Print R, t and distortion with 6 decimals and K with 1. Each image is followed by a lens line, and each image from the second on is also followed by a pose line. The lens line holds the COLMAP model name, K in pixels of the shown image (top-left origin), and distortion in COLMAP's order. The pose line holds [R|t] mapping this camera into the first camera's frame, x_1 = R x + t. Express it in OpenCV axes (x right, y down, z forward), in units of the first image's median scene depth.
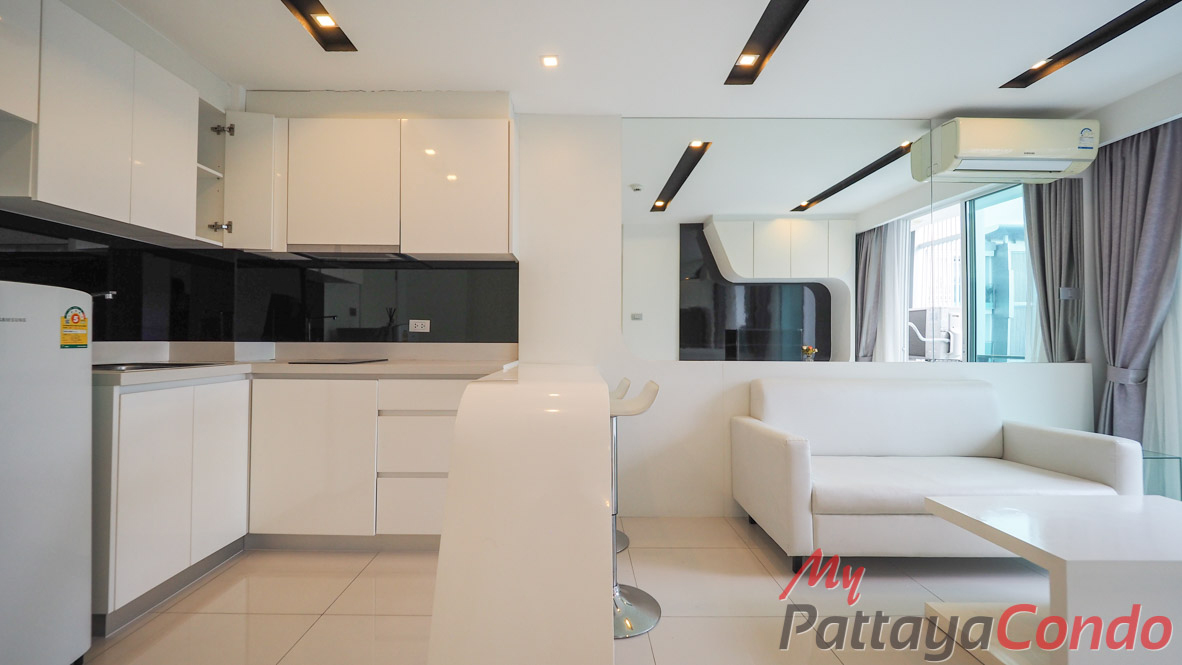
lens RADIAL K [[508.0, 0, 589.7], [0, 508.0, 325.3], [0, 0, 1]] dist [-0.010202, 0.000211]
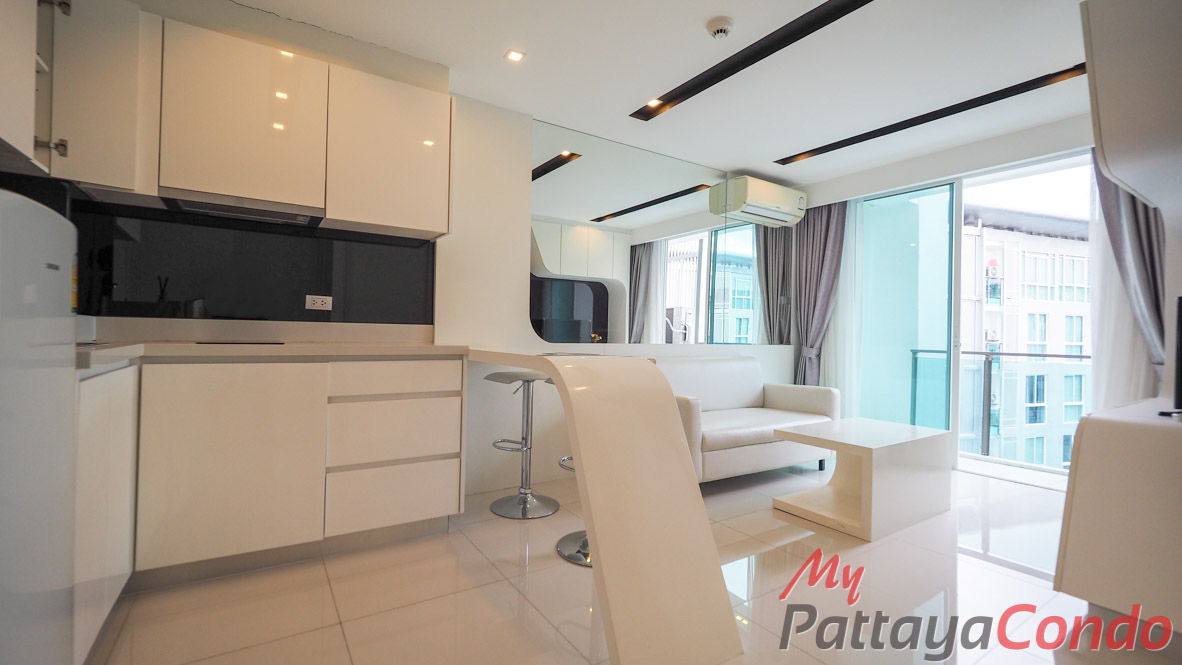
lens RADIAL K [[508.0, 0, 579.8], [0, 508.0, 329.3], [0, 0, 1]] dist [-0.010202, 0.000211]
pose [[0.836846, 0.016317, 0.547195, -0.457507], [-0.027866, 0.999530, 0.012812, 0.023878], [-0.546728, -0.025970, 0.836907, 0.029240]]
